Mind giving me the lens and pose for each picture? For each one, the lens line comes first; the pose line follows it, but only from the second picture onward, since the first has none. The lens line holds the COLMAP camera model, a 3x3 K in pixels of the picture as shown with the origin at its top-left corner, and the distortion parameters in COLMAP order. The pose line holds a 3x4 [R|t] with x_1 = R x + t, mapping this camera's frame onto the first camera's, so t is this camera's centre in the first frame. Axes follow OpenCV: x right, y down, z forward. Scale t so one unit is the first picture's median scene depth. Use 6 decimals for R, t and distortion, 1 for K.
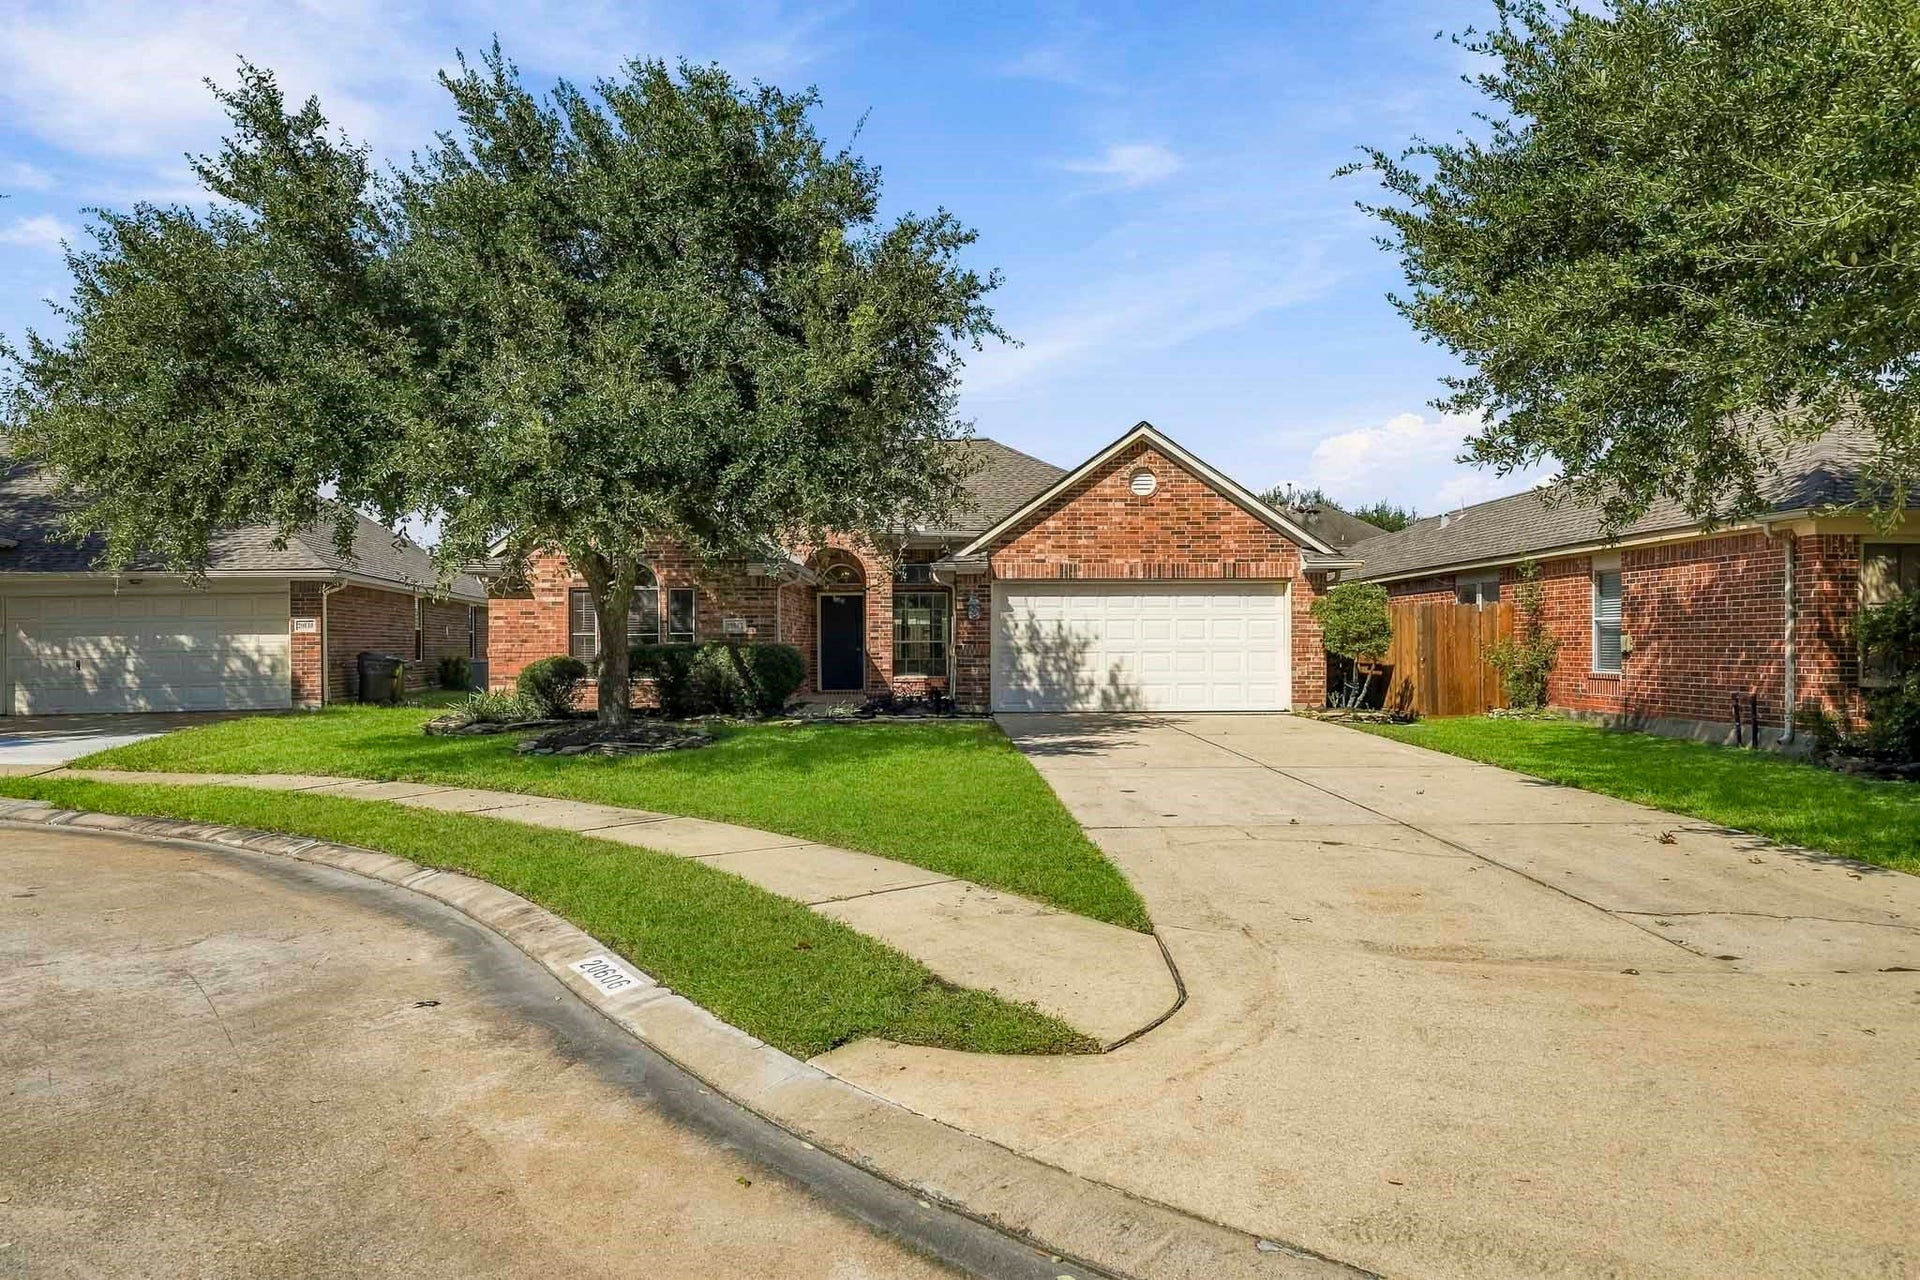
lens RADIAL K [[726.2, 0, 957.7], [0, 726.2, 643.7], [0, 0, 1]] dist [-0.000701, 0.000226]
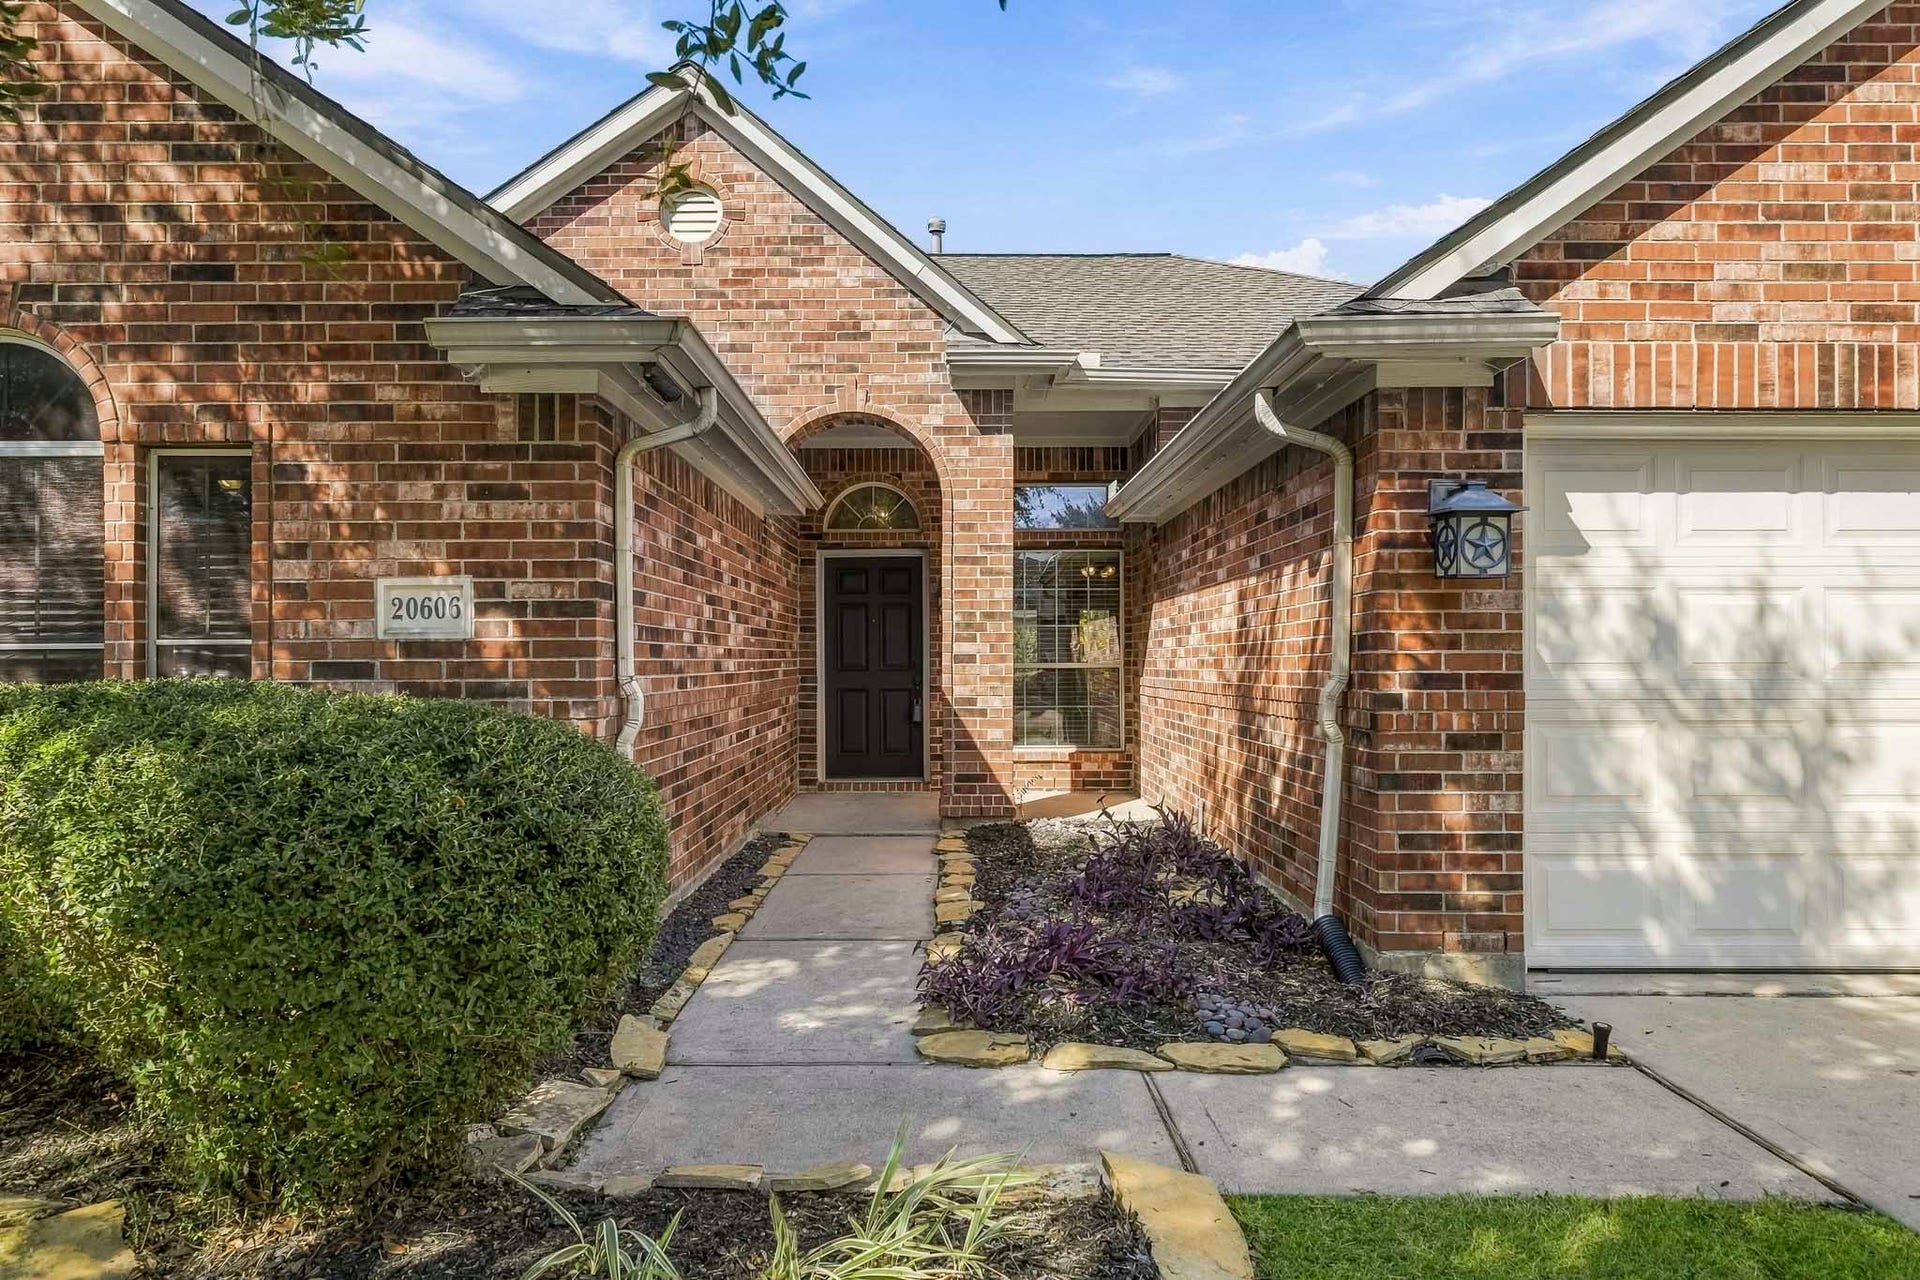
lens RADIAL K [[726.2, 0, 957.7], [0, 726.2, 643.7], [0, 0, 1]] dist [-0.000701, 0.000226]
pose [[0.999687, -0.000877, -0.025003, -0.130527], [0.000369, 0.999794, -0.020303, -0.009032], [0.025016, 0.020288, 0.999481, 0.762049]]
